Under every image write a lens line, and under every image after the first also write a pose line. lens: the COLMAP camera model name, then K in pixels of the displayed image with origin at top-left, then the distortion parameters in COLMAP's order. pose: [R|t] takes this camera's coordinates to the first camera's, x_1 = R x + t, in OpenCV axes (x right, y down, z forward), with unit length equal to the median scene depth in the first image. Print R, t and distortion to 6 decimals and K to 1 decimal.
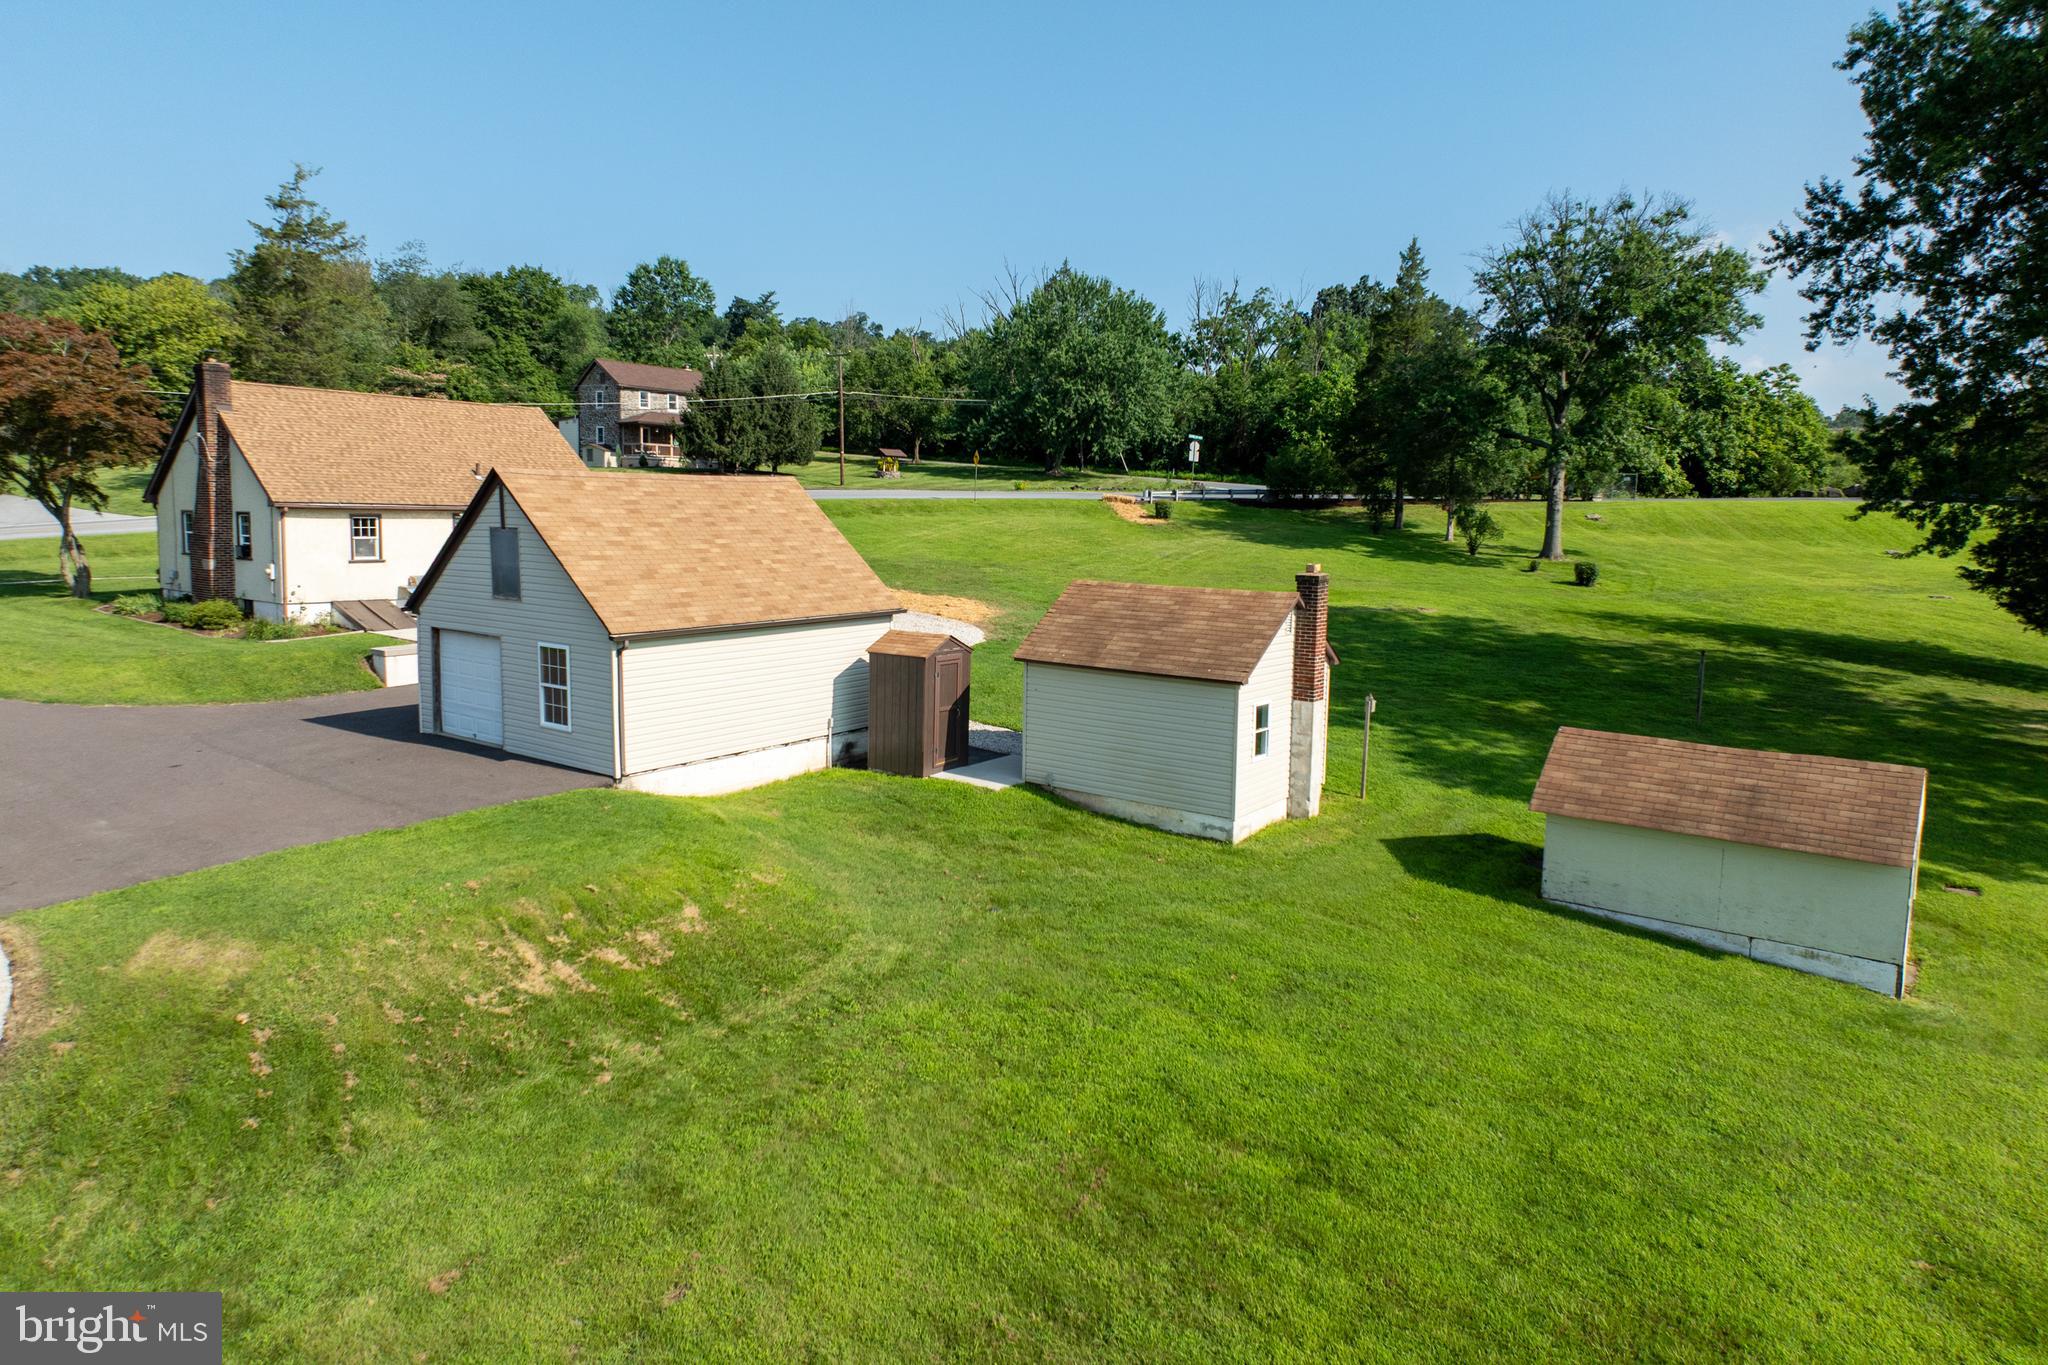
lens RADIAL K [[1275.7, 0, 1021.4], [0, 1275.7, 632.9], [0, 0, 1]] dist [0.013281, -0.013626]
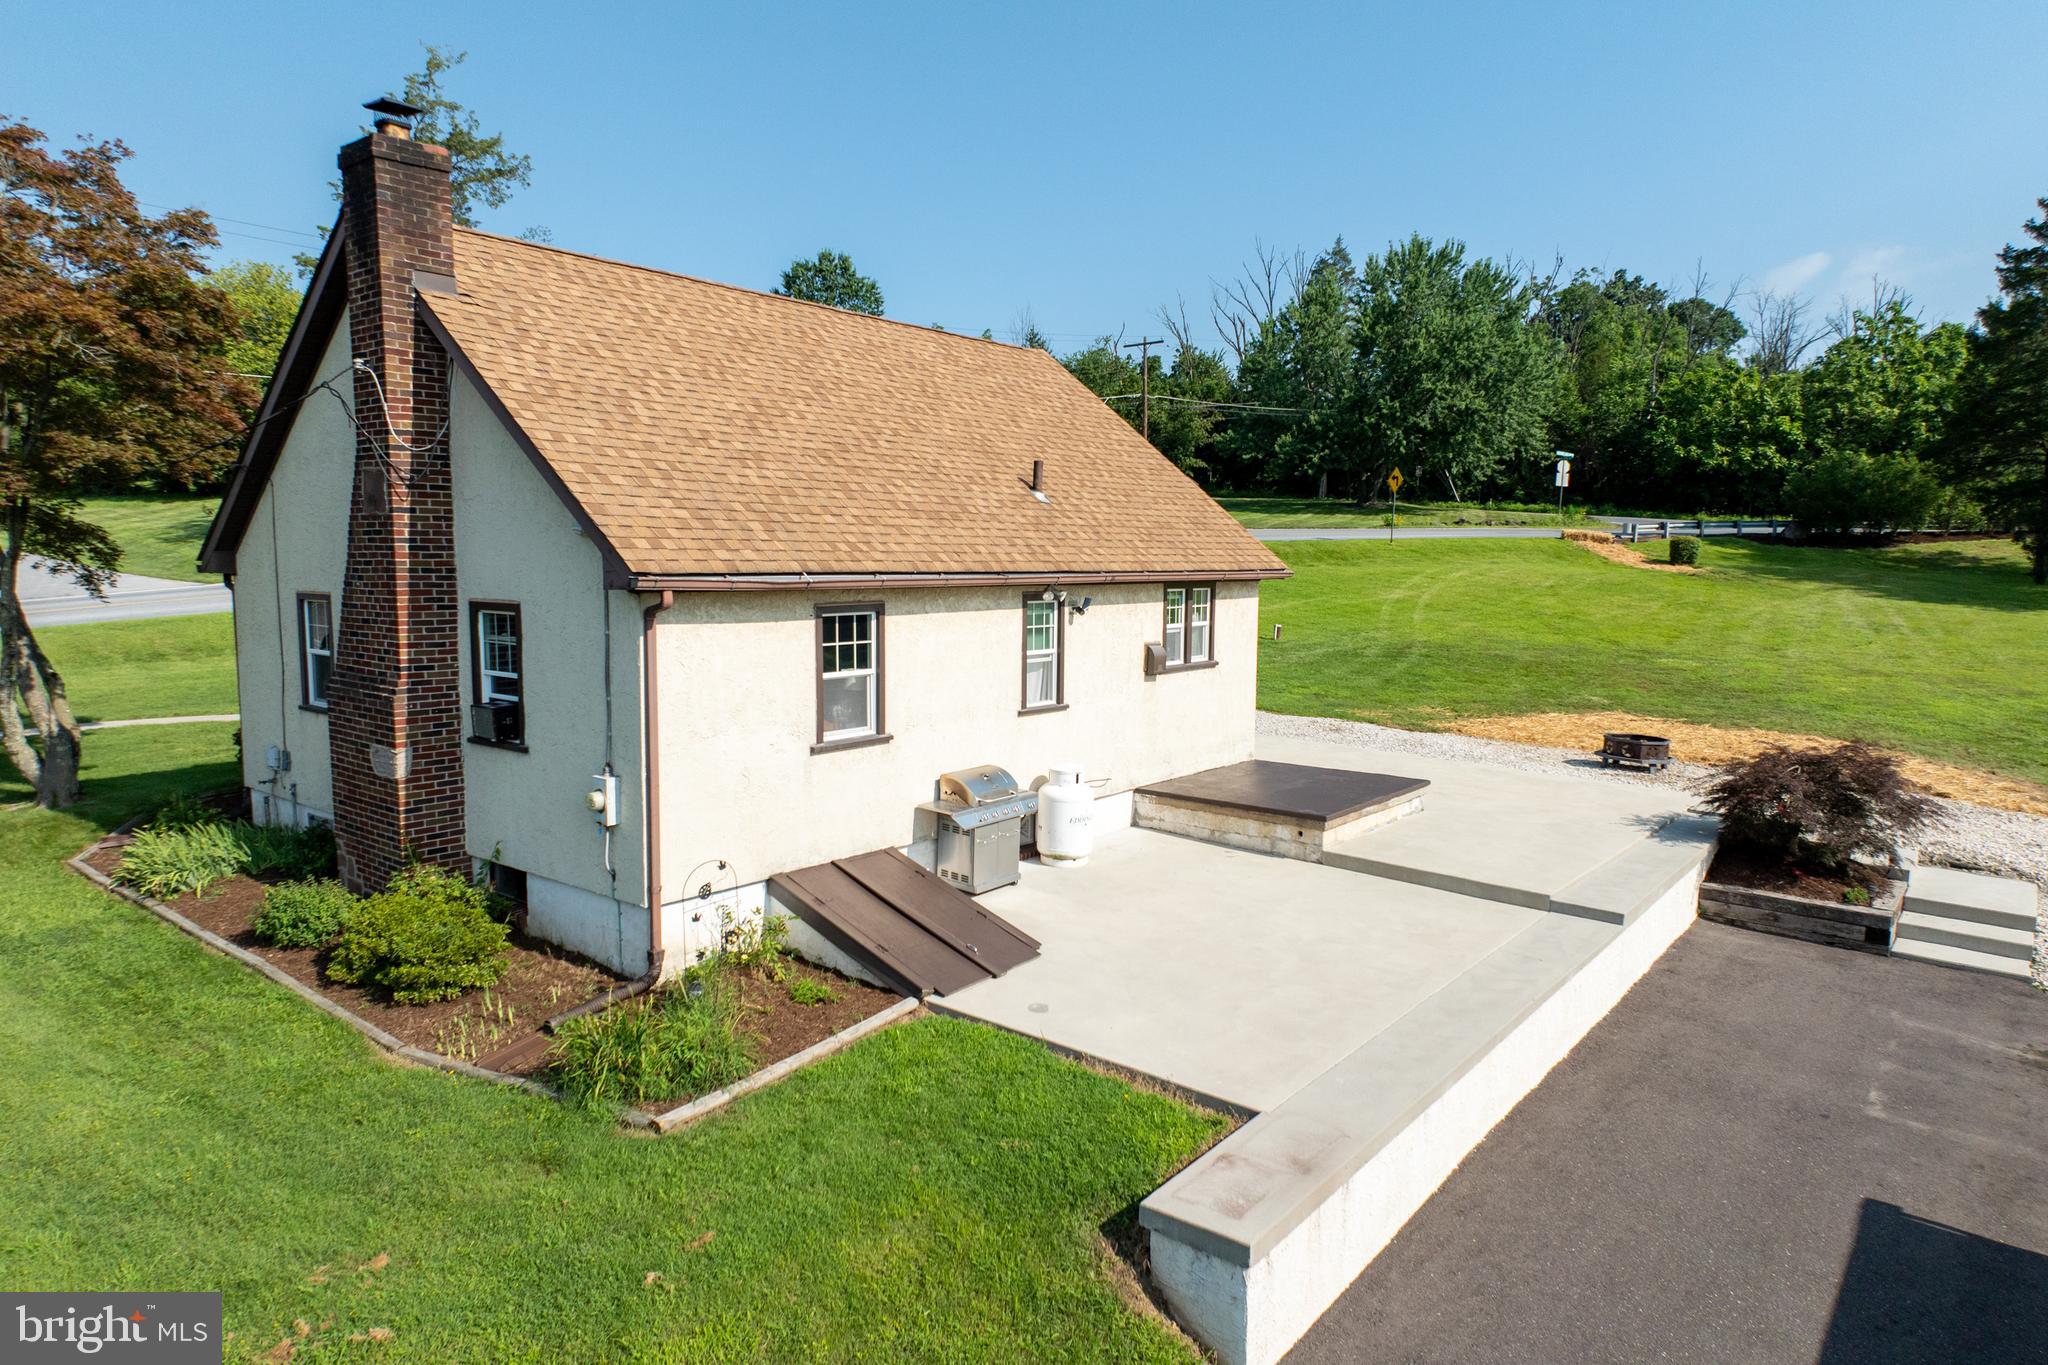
lens RADIAL K [[1275.7, 0, 1023.4], [0, 1275.7, 680.2], [0, 0, 1]] dist [0.013281, -0.013626]
pose [[0.999218, -0.008866, -0.038528, -0.441411], [0.009016, 0.999952, 0.003739, -0.071352], [0.038493, -0.004084, 0.999251, 0.650794]]
